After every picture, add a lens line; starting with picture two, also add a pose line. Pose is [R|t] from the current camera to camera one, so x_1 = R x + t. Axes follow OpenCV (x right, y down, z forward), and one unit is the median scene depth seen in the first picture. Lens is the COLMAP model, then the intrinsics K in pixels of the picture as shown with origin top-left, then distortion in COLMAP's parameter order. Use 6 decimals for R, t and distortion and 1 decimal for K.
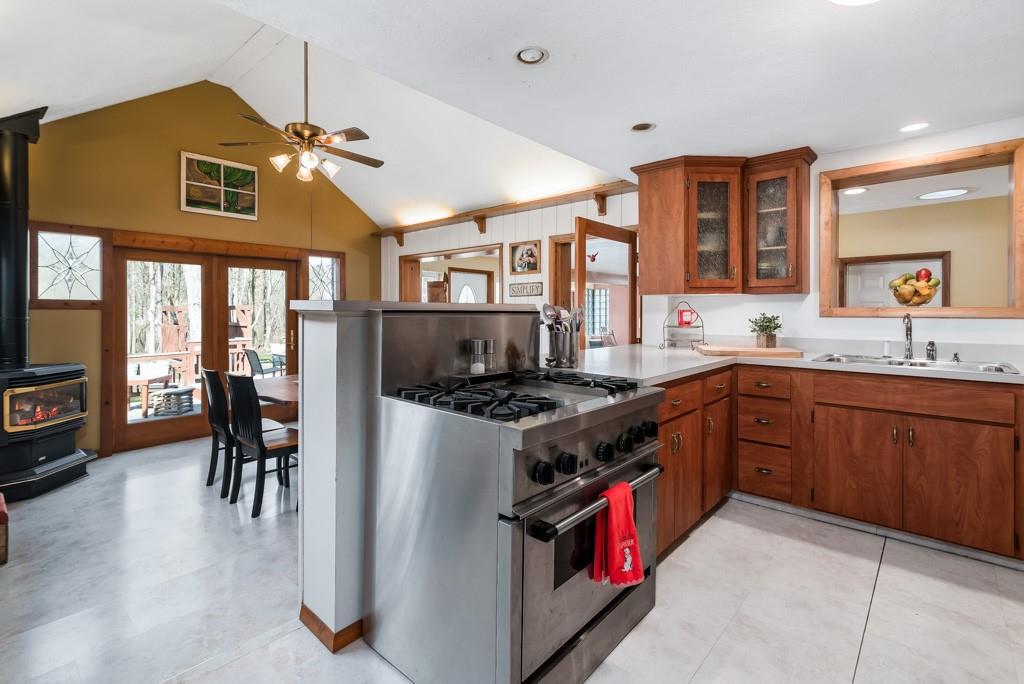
lens RADIAL K [[469.2, 0, 505.8], [0, 469.2, 314.1], [0, 0, 1]] dist [0.017469, -0.001763]
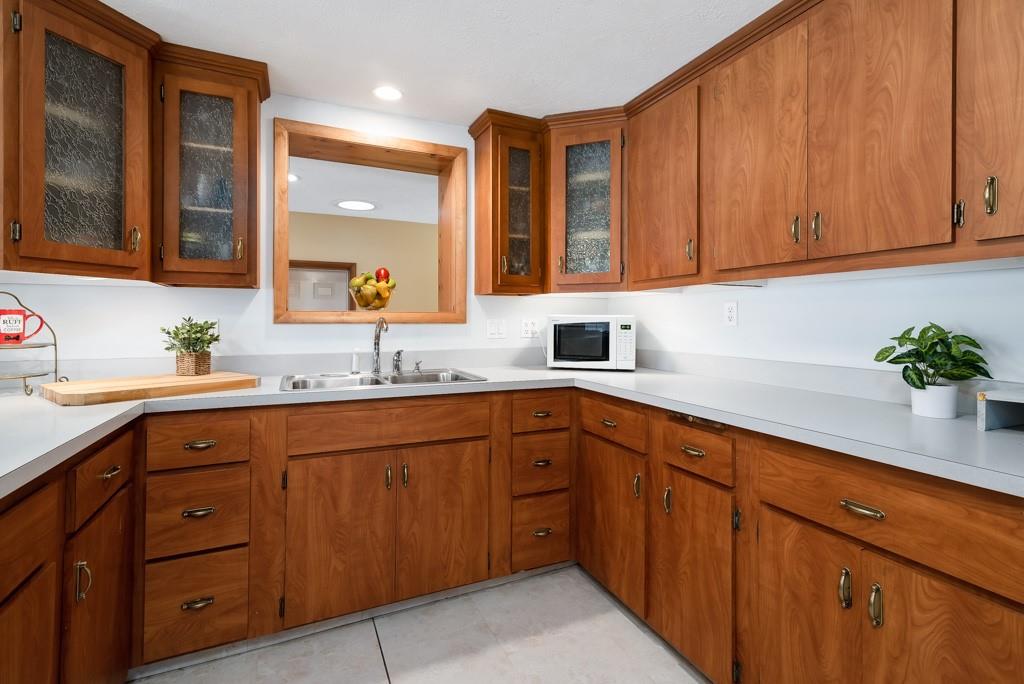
lens RADIAL K [[469.2, 0, 514.2], [0, 469.2, 315.6], [0, 0, 1]] dist [0.017469, -0.001763]
pose [[0.382165, 0.015974, 0.923956, 0.171407], [0.007035, 0.999771, -0.020195, 0.011869], [-0.924067, 0.014218, 0.381966, 0.444809]]
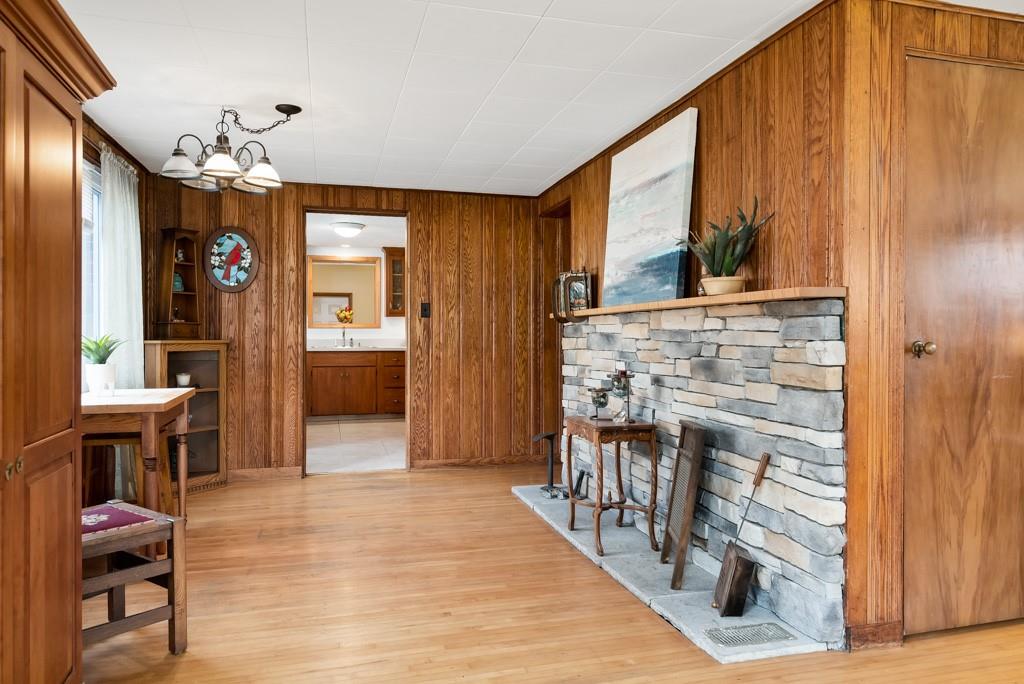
lens RADIAL K [[682.4, 0, 508.7], [0, 682.4, 333.1], [0, 0, 1]] dist [-0.003594, 0.000221]
pose [[0.534327, 0.006579, 0.845252, -1.387839], [0.004042, 0.999938, -0.010338, 0.064729], [-0.845268, 0.008940, 0.534268, -1.313025]]
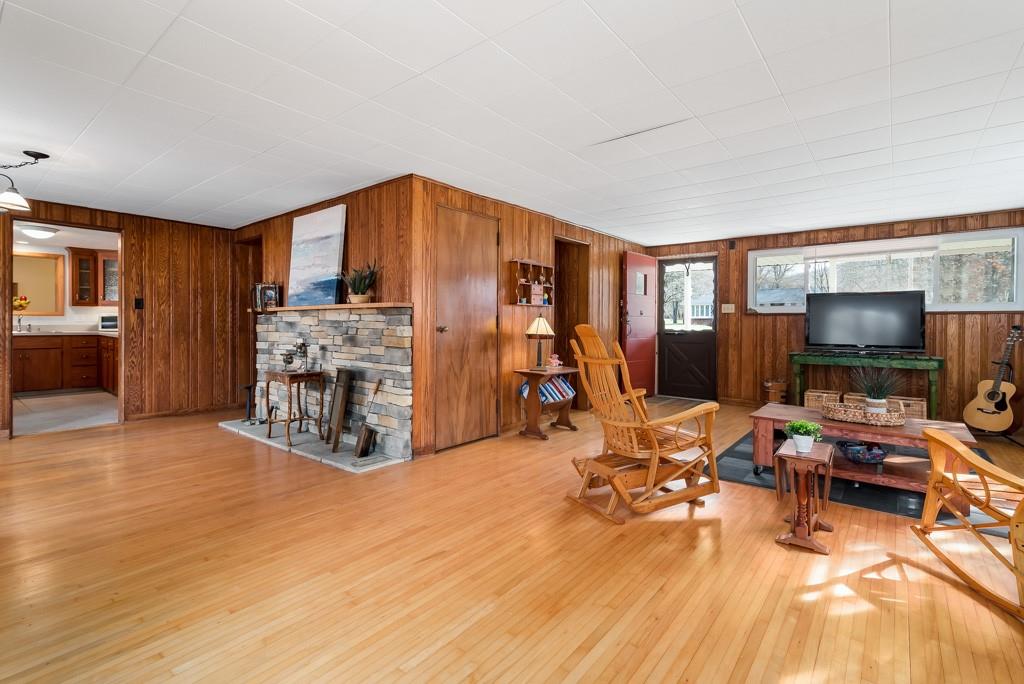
lens RADIAL K [[469.2, 0, 507.8], [0, 469.2, 328.8], [0, 0, 1]] dist [0.017469, -0.001763]
pose [[-0.045693, -0.006583, 0.998934, -1.712498], [0.002457, 0.999975, 0.006702, 0.066247], [-0.998953, 0.002761, -0.045676, -1.400315]]
